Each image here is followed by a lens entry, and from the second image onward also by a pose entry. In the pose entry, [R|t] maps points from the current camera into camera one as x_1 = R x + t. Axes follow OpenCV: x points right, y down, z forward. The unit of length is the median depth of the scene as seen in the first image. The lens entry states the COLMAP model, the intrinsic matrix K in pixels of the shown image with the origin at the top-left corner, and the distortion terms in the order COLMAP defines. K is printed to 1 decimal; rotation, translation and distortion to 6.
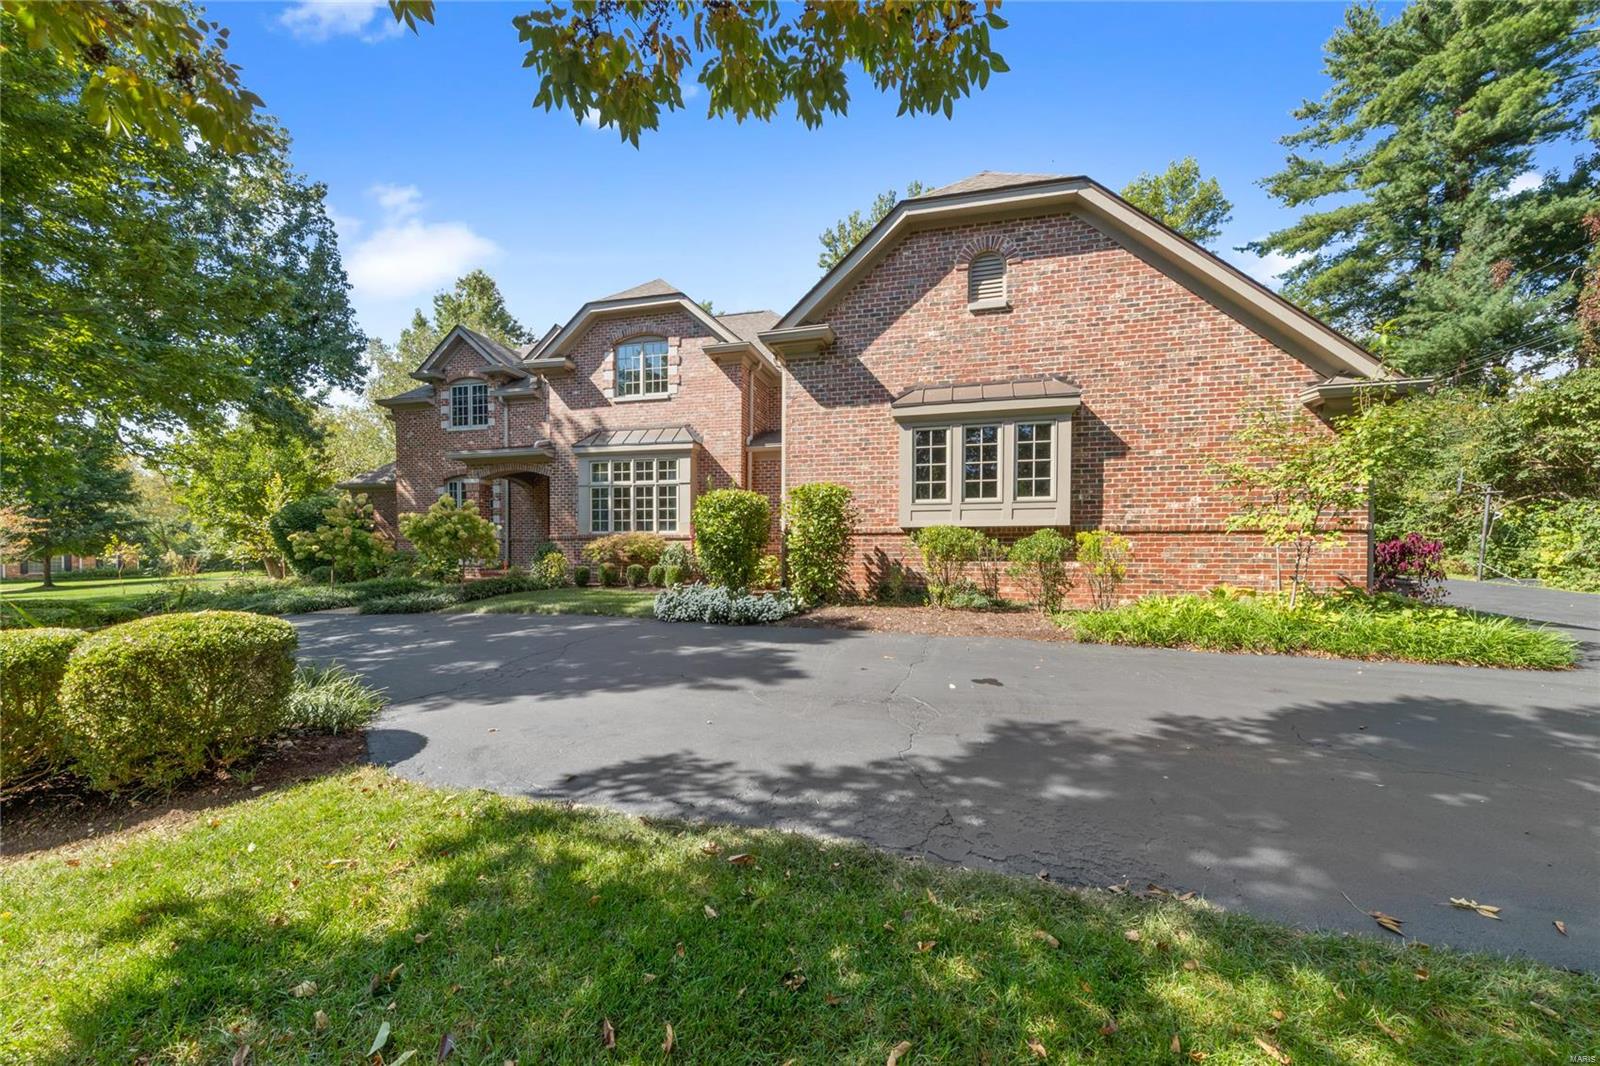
lens RADIAL K [[963.7, 0, 799.7], [0, 963.7, 548.1], [0, 0, 1]] dist [0.006122, 0.000128]
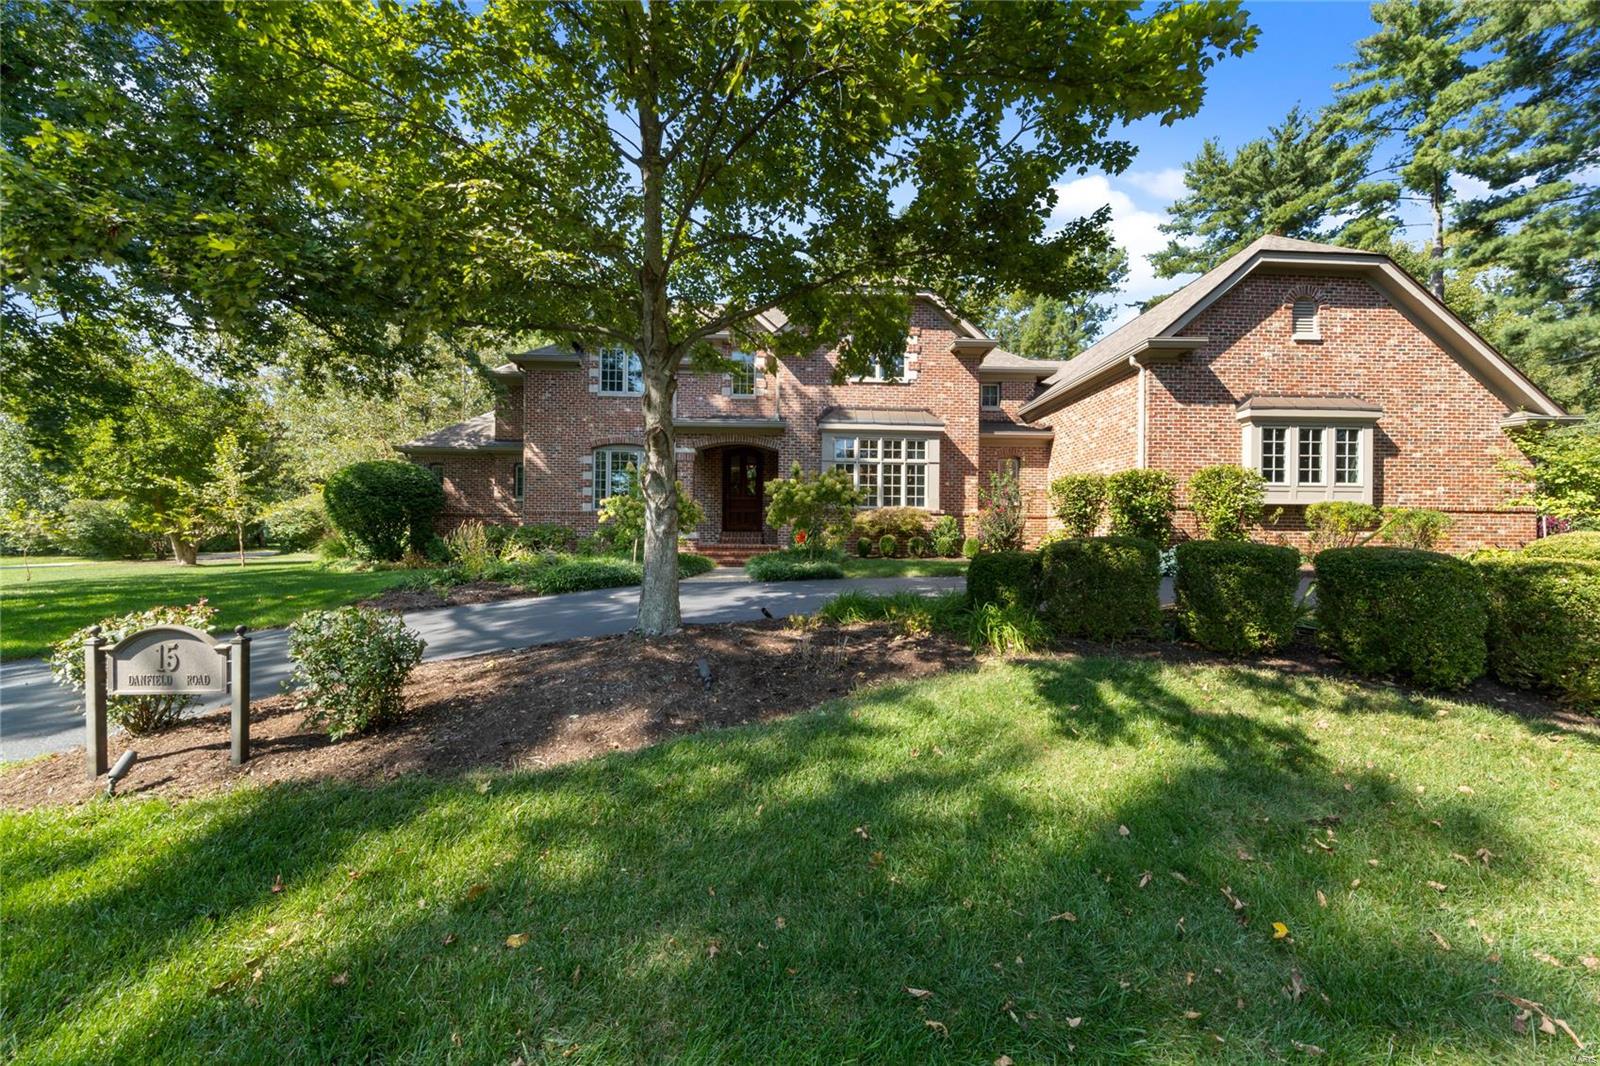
lens RADIAL K [[963.7, 0, 800.0], [0, 963.7, 526.9], [0, 0, 1]] dist [0.006122, 0.000128]
pose [[0.884423, 0.019319, 0.466286, -1.004381], [-0.005634, 0.999512, -0.030726, 0.051228], [-0.466652, 0.024548, 0.884100, 0.155506]]
